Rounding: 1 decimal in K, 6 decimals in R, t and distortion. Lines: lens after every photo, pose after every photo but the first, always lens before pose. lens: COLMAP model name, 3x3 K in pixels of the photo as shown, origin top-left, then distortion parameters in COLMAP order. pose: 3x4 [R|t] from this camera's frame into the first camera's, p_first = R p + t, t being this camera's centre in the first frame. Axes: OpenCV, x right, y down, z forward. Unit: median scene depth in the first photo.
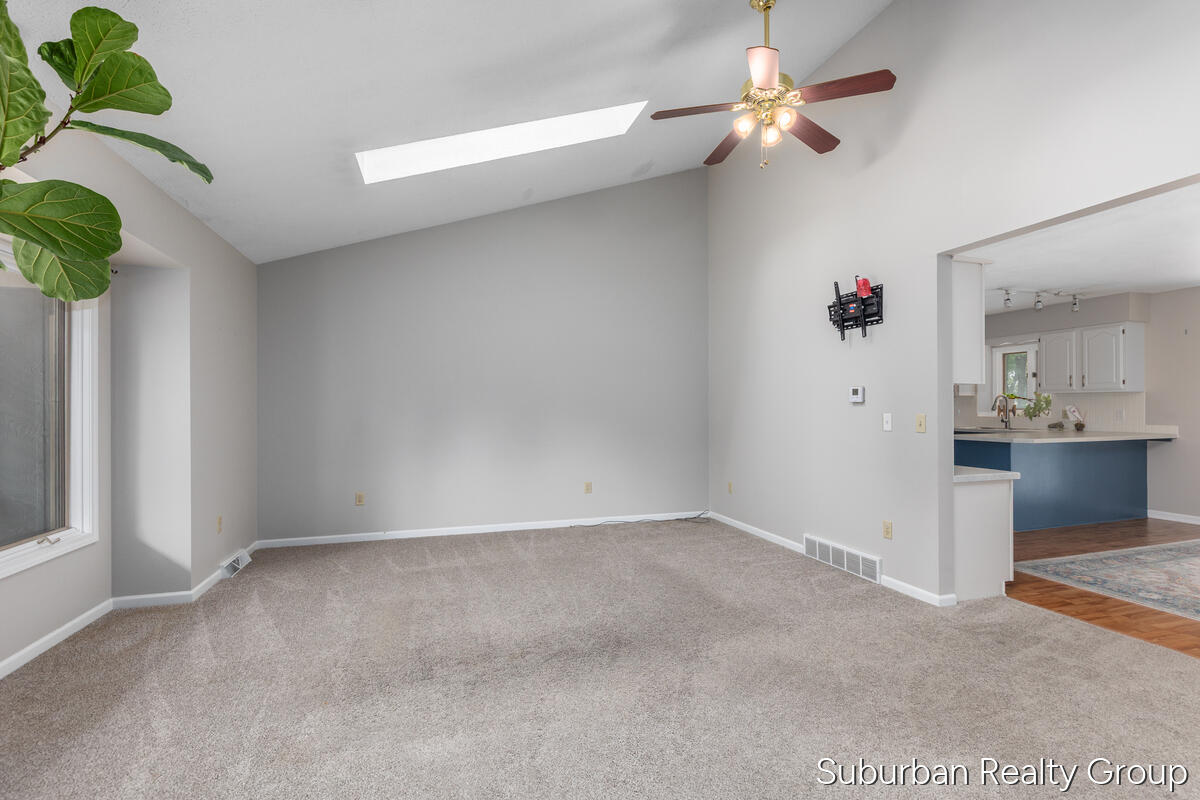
lens RADIAL K [[547.4, 0, 603.7], [0, 547.4, 406.3], [0, 0, 1]] dist [0.002073, -0.000064]
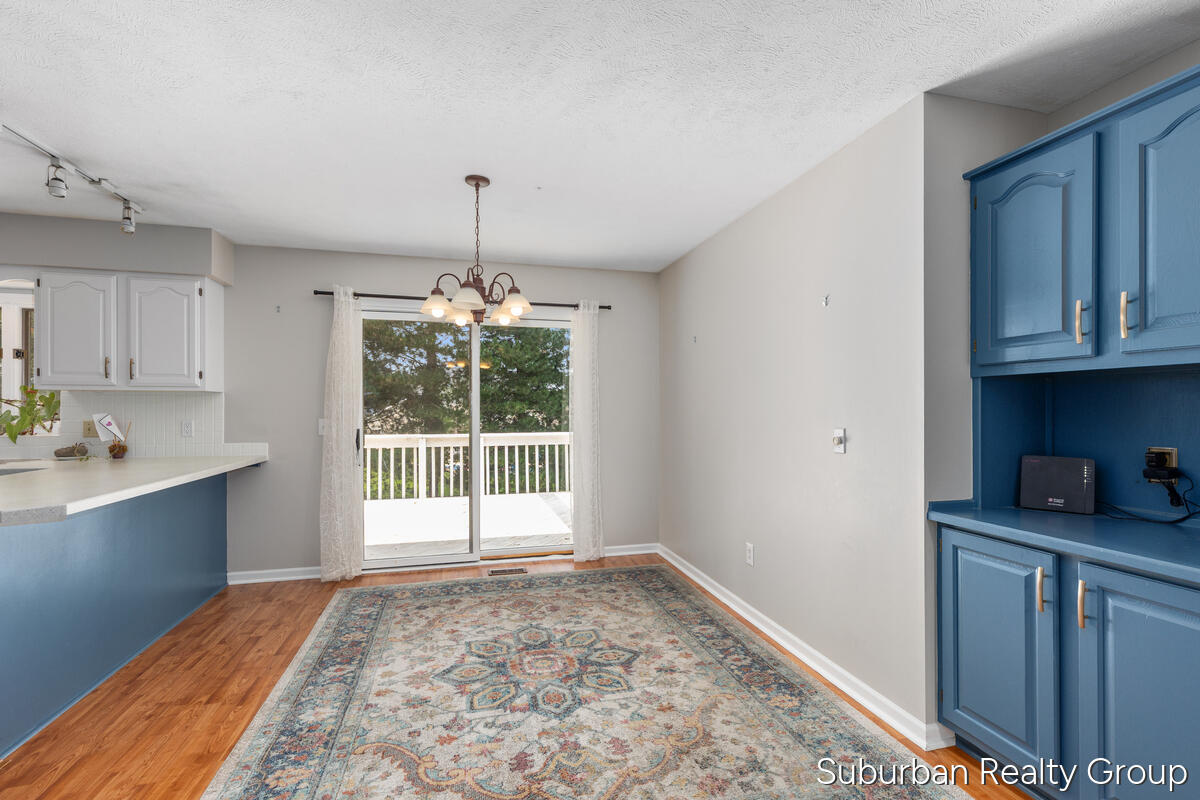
lens RADIAL K [[547.4, 0, 608.5], [0, 547.4, 410.6], [0, 0, 1]] dist [0.002073, -0.000064]
pose [[0.044480, -0.001384, 0.999009, 0.334049], [-0.002986, 0.999994, 0.001518, -0.006787], [-0.999006, -0.003050, 0.044475, 0.481856]]
